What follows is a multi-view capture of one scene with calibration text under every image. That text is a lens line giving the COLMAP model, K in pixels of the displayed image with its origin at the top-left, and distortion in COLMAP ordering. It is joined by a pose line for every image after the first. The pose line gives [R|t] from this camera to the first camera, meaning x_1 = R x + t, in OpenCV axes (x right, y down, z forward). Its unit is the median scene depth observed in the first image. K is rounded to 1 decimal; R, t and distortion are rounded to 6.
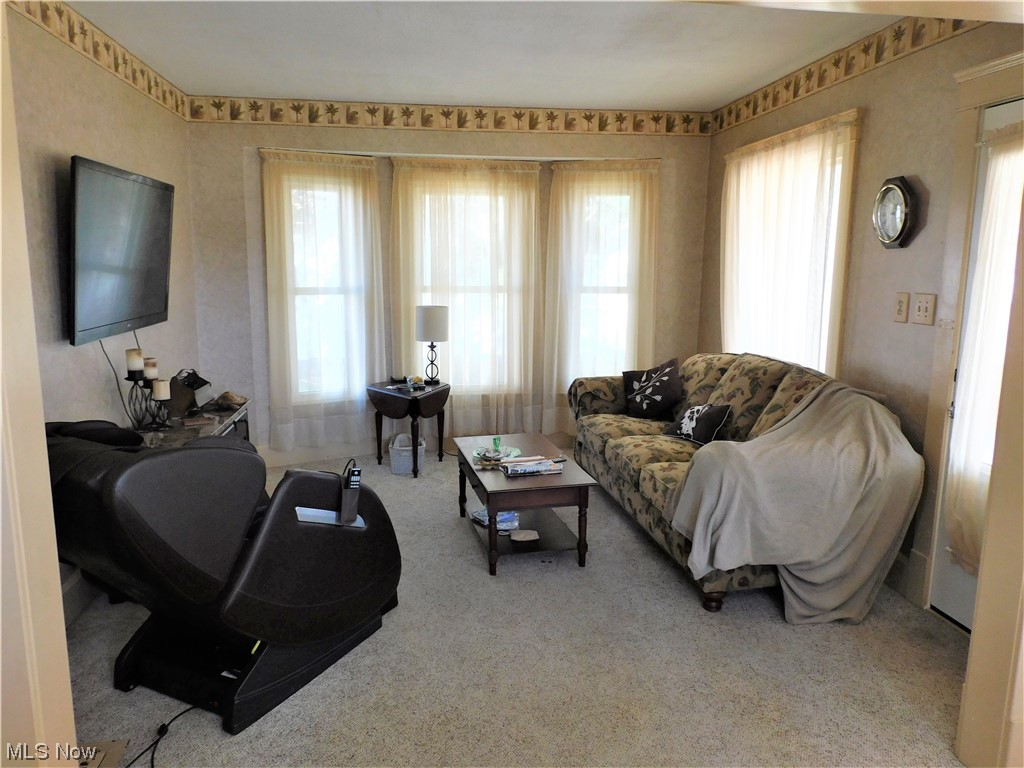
lens RADIAL K [[724.4, 0, 511.6], [0, 724.4, 381.0], [0, 0, 1]] dist [0.013226, 0.003424]
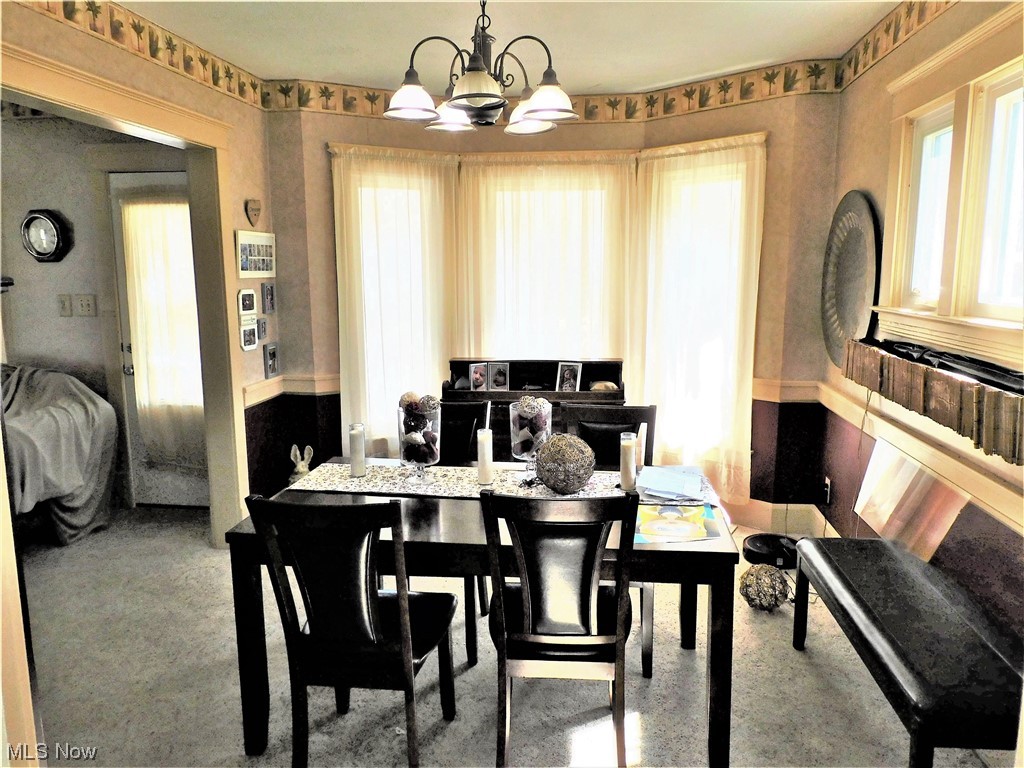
lens RADIAL K [[724.4, 0, 513.3], [0, 724.4, 381.2], [0, 0, 1]] dist [0.013226, 0.003424]
pose [[0.284892, -0.150630, 0.946651, -0.578261], [0.161954, 0.980942, 0.107347, 0.029527], [-0.944779, 0.122732, 0.303858, -0.206309]]
